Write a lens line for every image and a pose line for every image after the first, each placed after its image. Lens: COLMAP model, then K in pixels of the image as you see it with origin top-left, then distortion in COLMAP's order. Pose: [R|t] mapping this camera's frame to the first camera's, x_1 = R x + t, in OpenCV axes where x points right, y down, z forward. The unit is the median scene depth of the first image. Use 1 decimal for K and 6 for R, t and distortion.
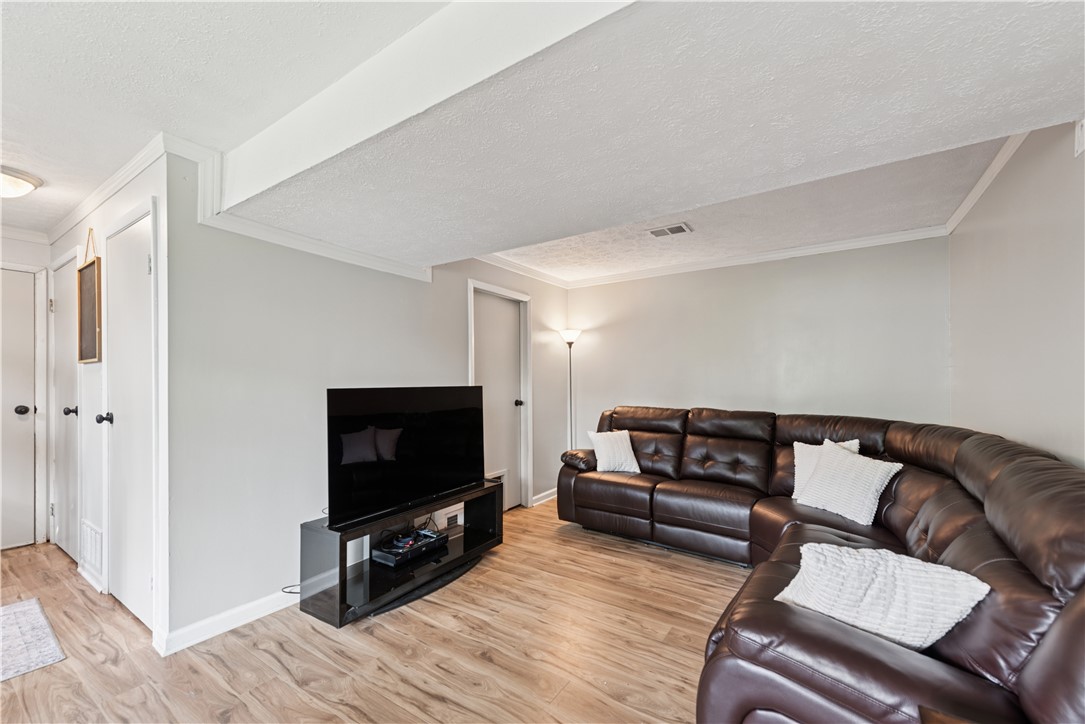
lens RADIAL K [[438.0, 0, 526.3], [0, 438.0, 380.4], [0, 0, 1]] dist [0.010151, -0.001066]
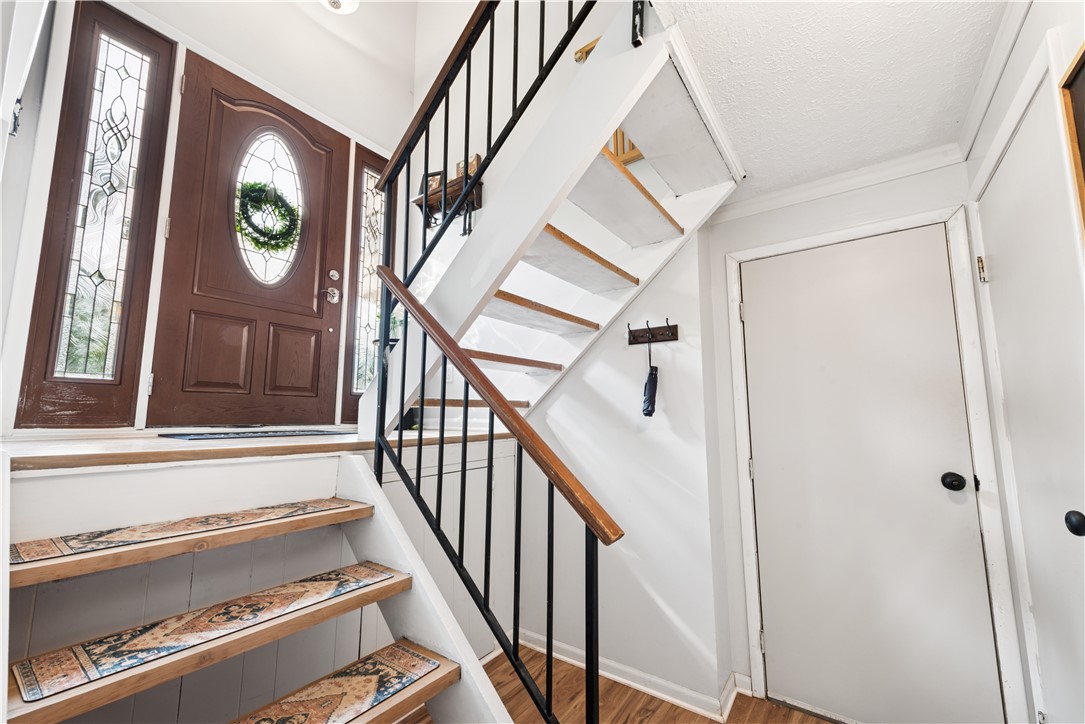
lens RADIAL K [[438.0, 0, 546.0], [0, 438.0, 363.1], [0, 0, 1]] dist [0.010151, -0.001066]
pose [[-0.029750, -0.125183, -0.991688, -0.587847], [-0.001713, 0.992132, -0.125188, -0.006043], [0.999556, -0.002025, -0.029731, 0.533802]]
